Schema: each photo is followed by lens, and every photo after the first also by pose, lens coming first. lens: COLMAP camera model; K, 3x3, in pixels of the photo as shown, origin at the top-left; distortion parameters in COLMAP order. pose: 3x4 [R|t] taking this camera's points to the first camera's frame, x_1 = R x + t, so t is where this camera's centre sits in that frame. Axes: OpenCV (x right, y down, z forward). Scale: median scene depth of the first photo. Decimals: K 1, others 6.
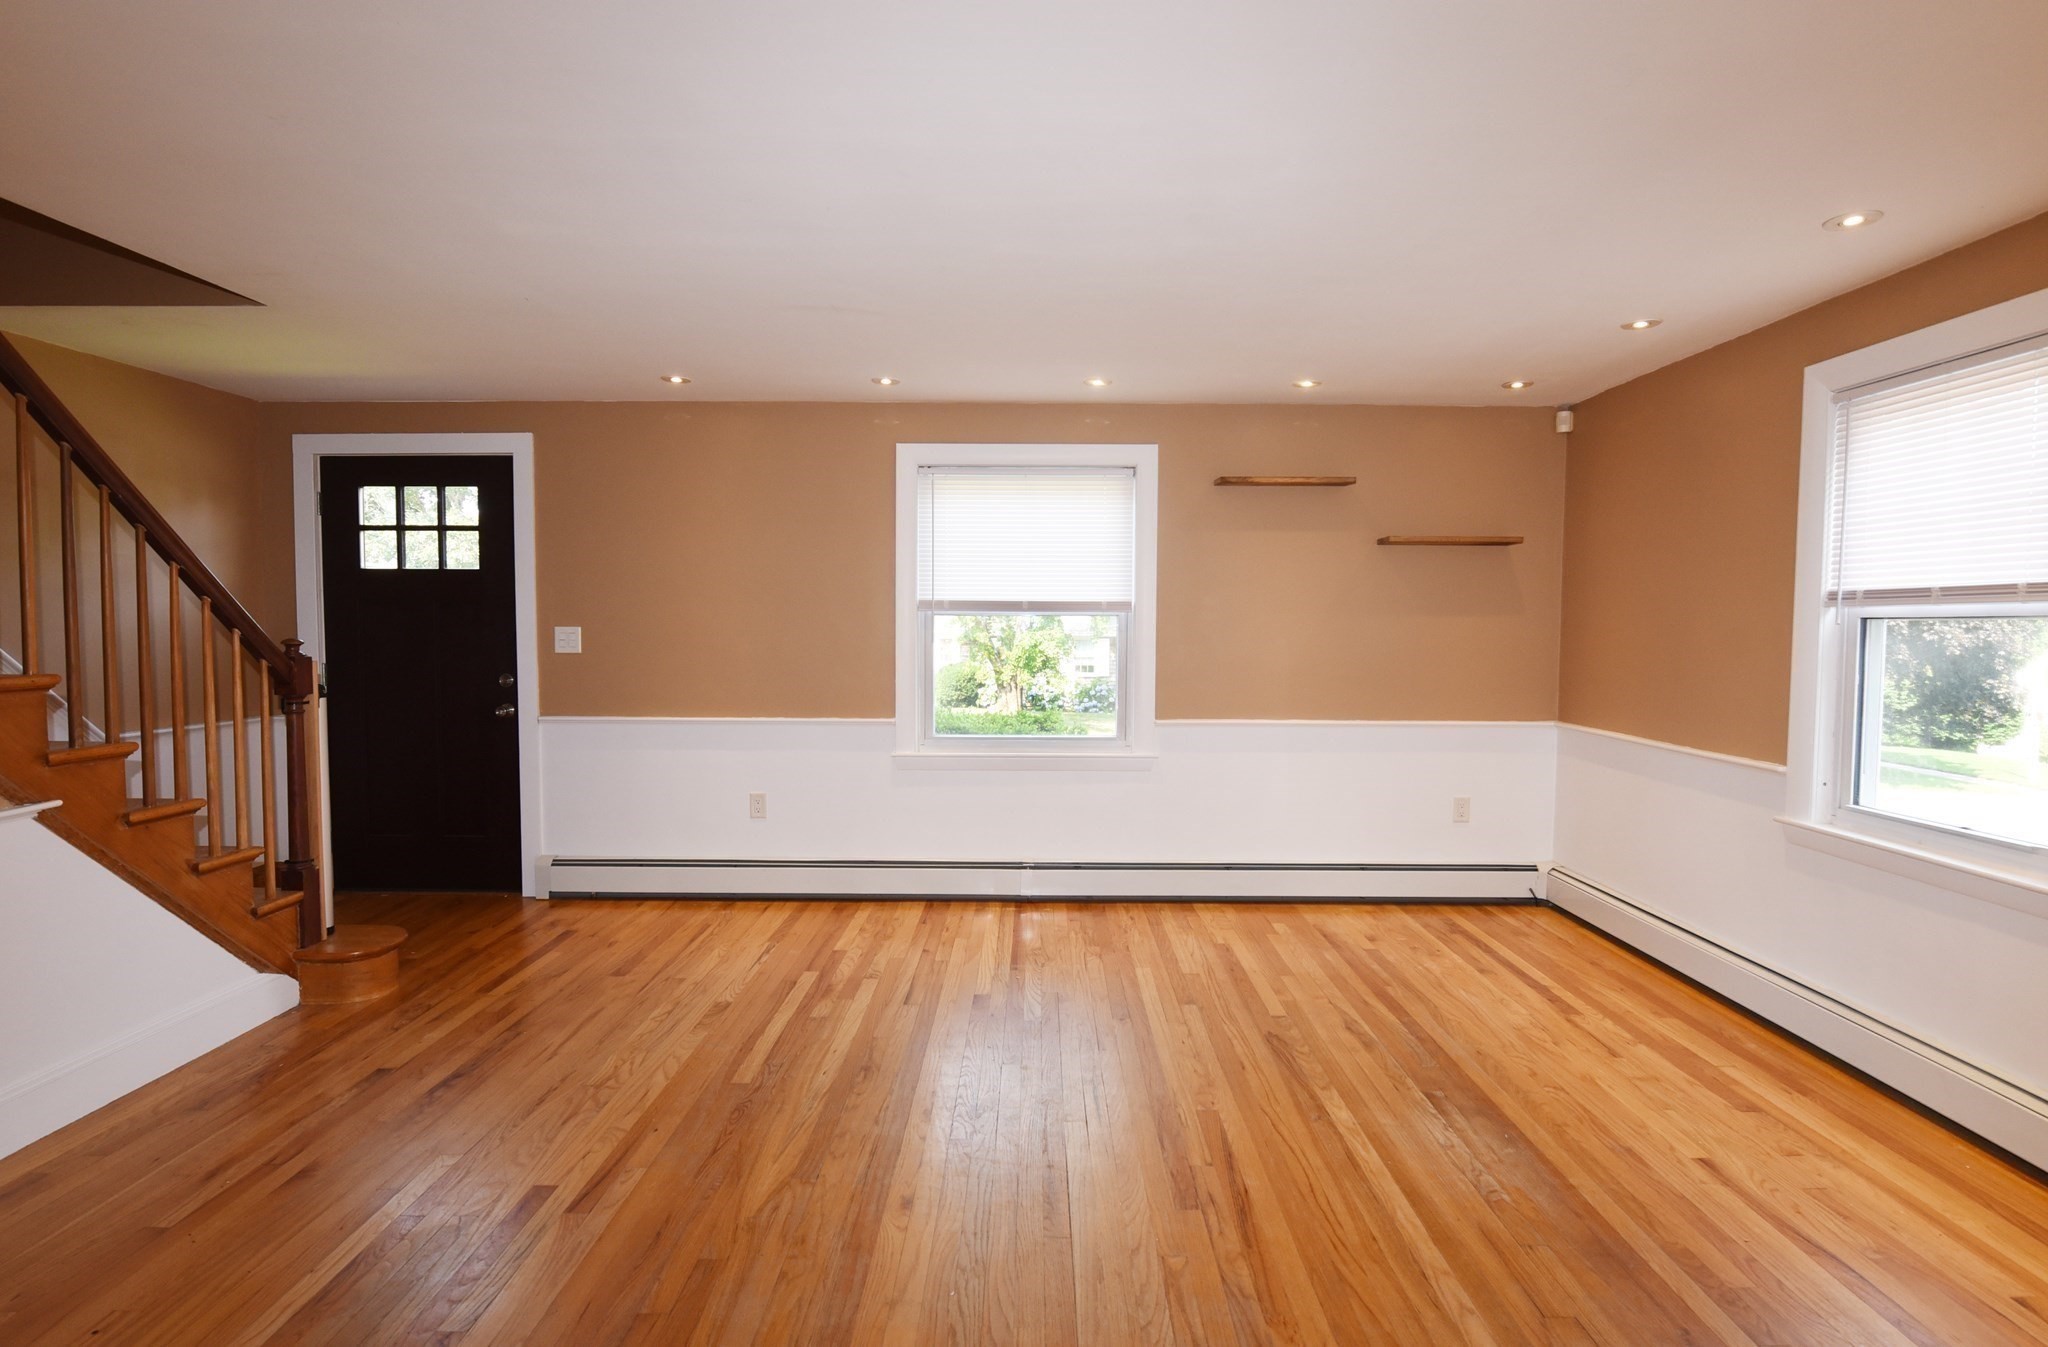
lens RADIAL K [[1012.2, 0, 1028.9], [0, 1012.2, 677.9], [0, 0, 1]] dist [-0.012423, -0.001098]
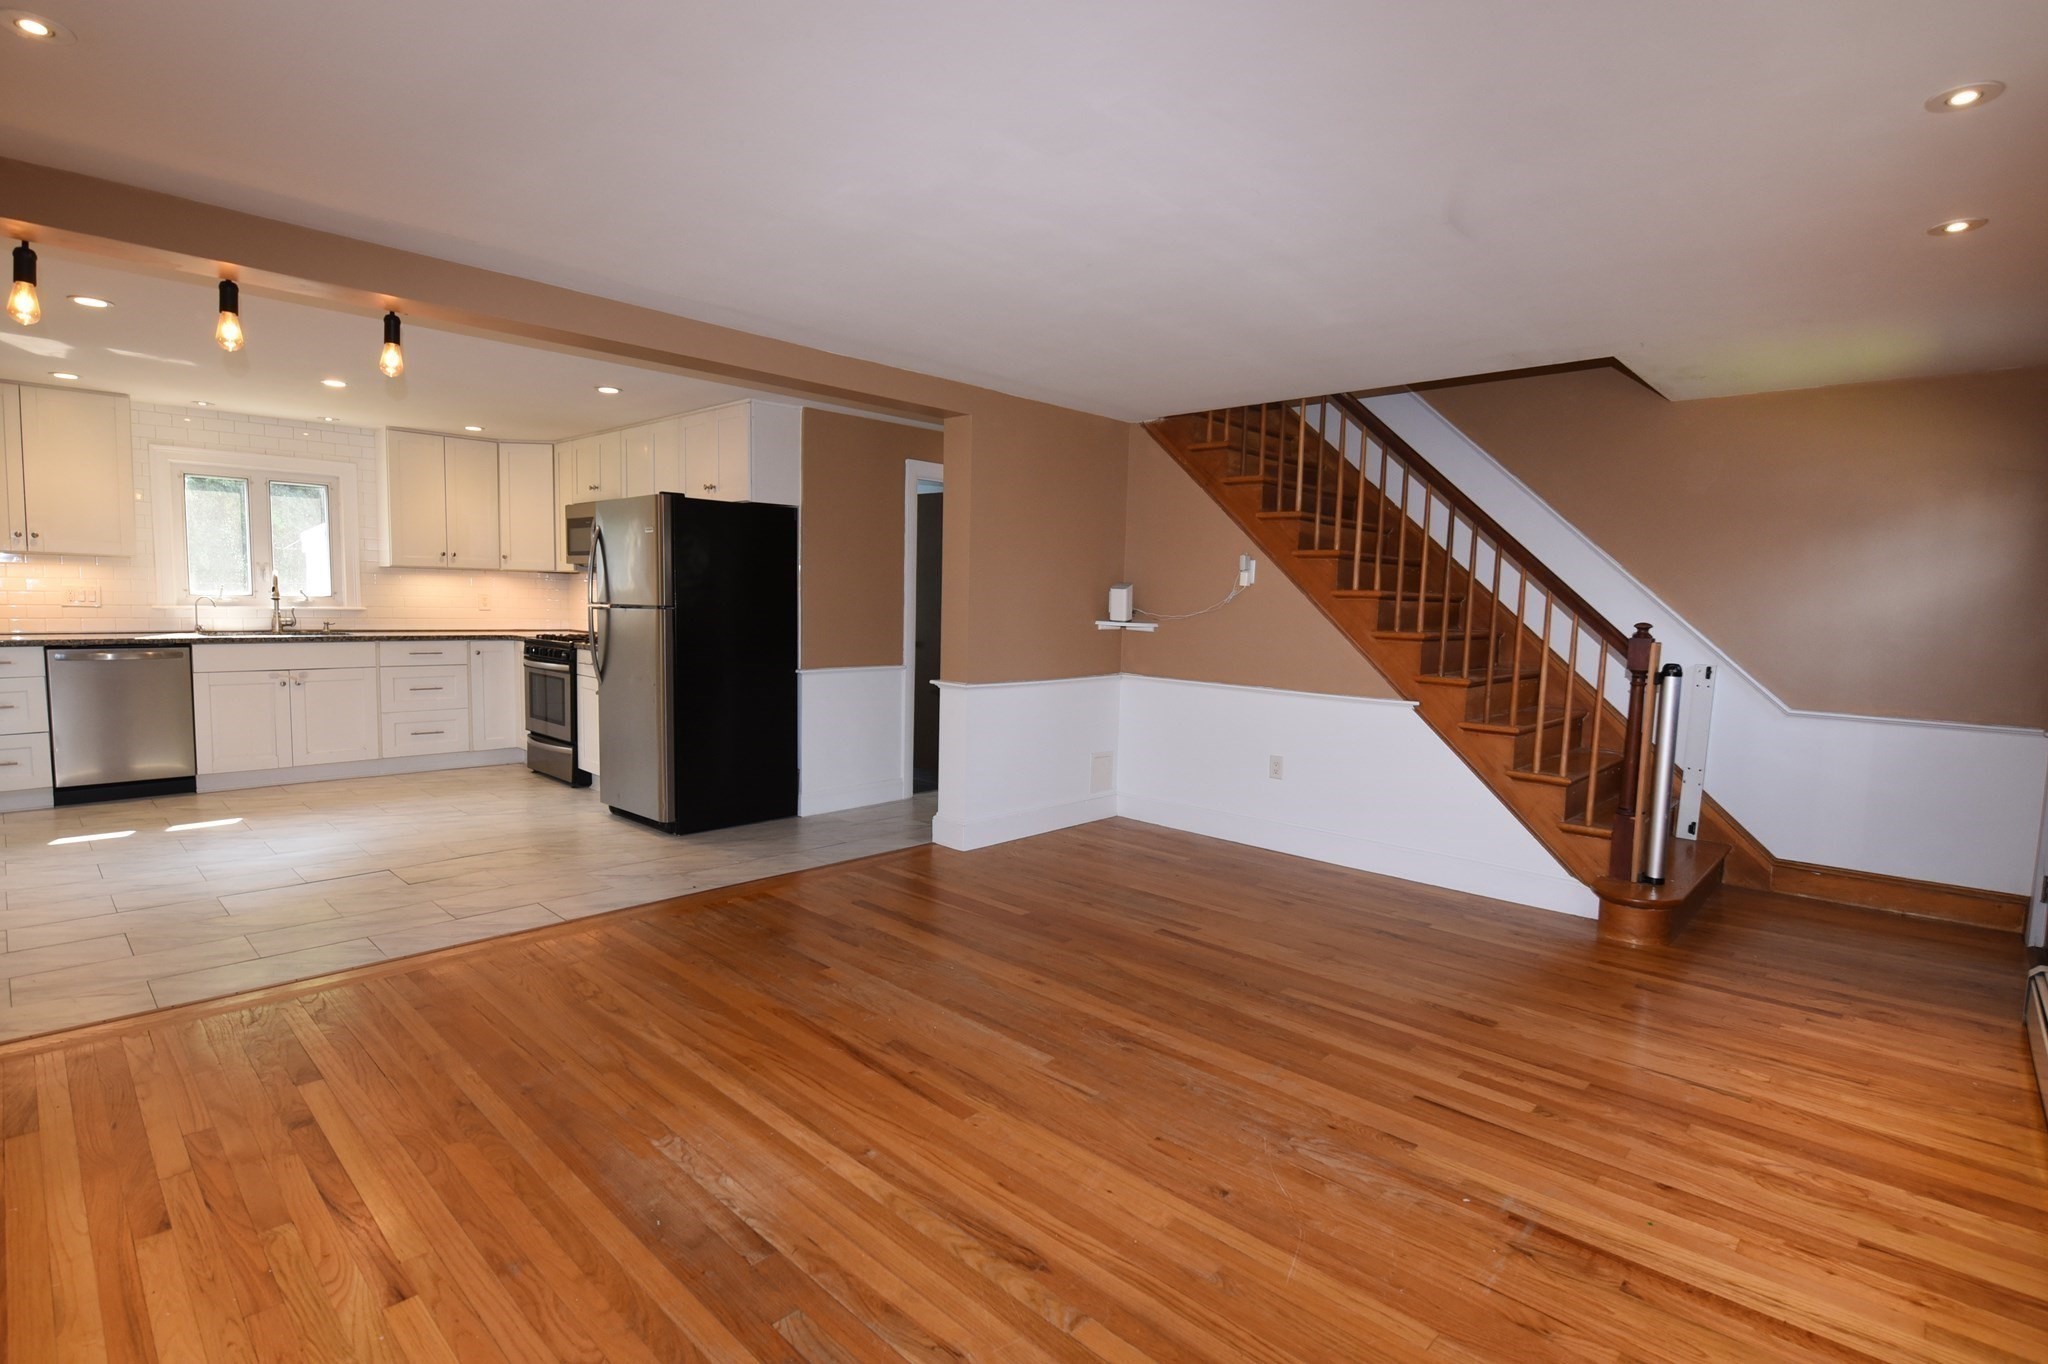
lens RADIAL K [[984.5, 0, 1025.0], [0, 984.5, 689.9], [0, 0, 1]] dist [-0.010377, -0.004517]
pose [[-0.684022, 0.046214, -0.727996, 0.500078], [-0.066658, 0.989856, 0.125469, -0.046371], [0.726410, 0.134350, -0.674002, 1.022081]]
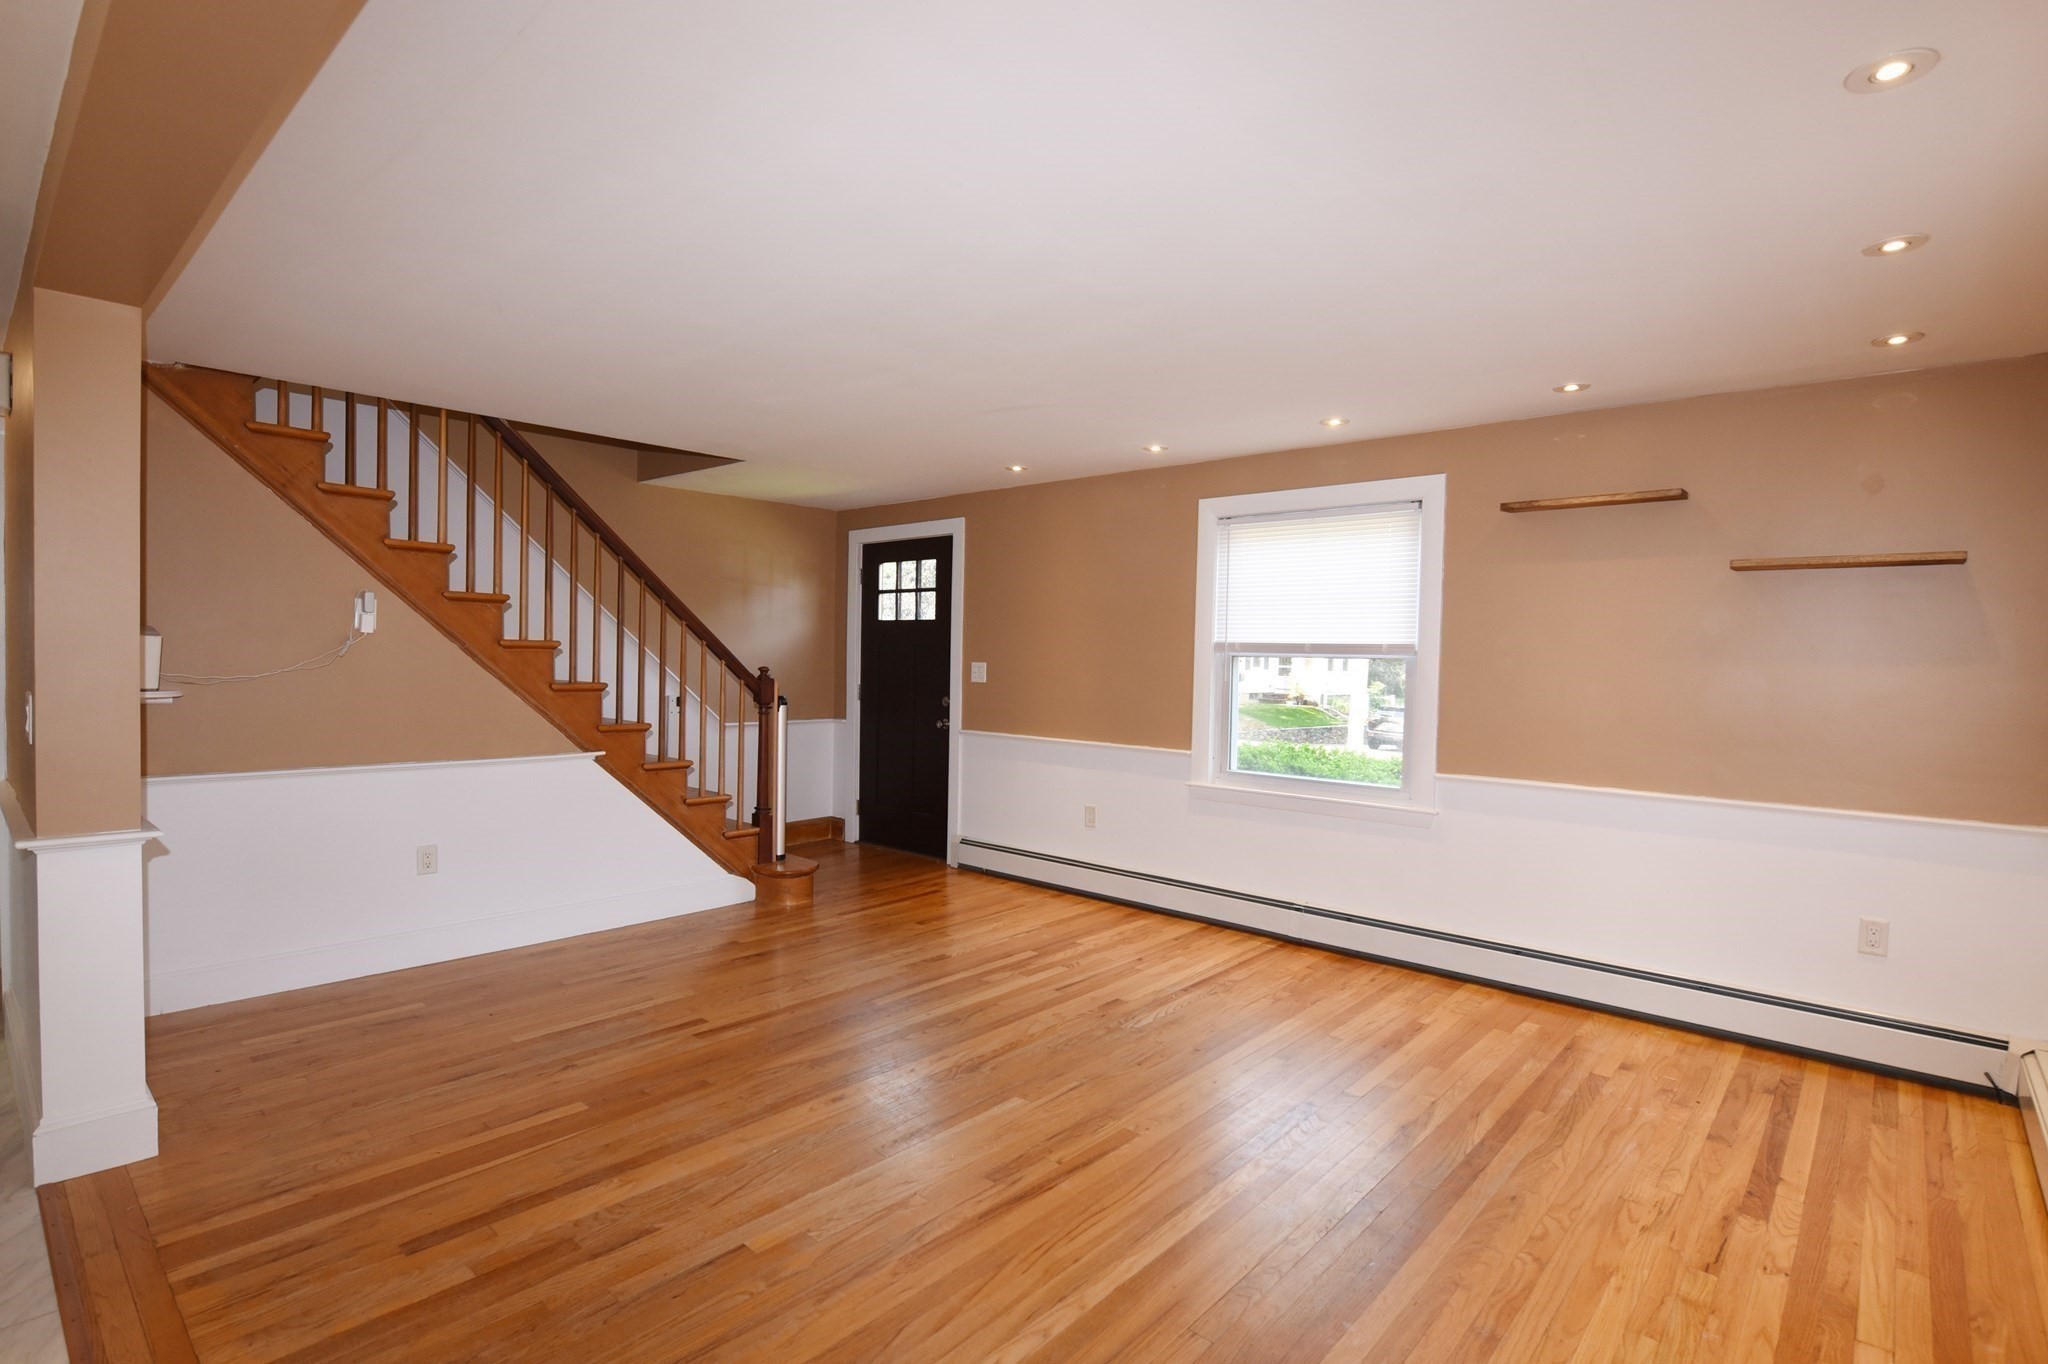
lens RADIAL K [[984.5, 0, 1025.5], [0, 984.5, 686.0], [0, 0, 1]] dist [-0.010377, -0.004517]
pose [[0.748526, 0.029994, -0.662427, 0.484254], [-0.050214, 0.998672, -0.011522, -0.009217], [0.661202, 0.041888, 0.749038, 0.094680]]
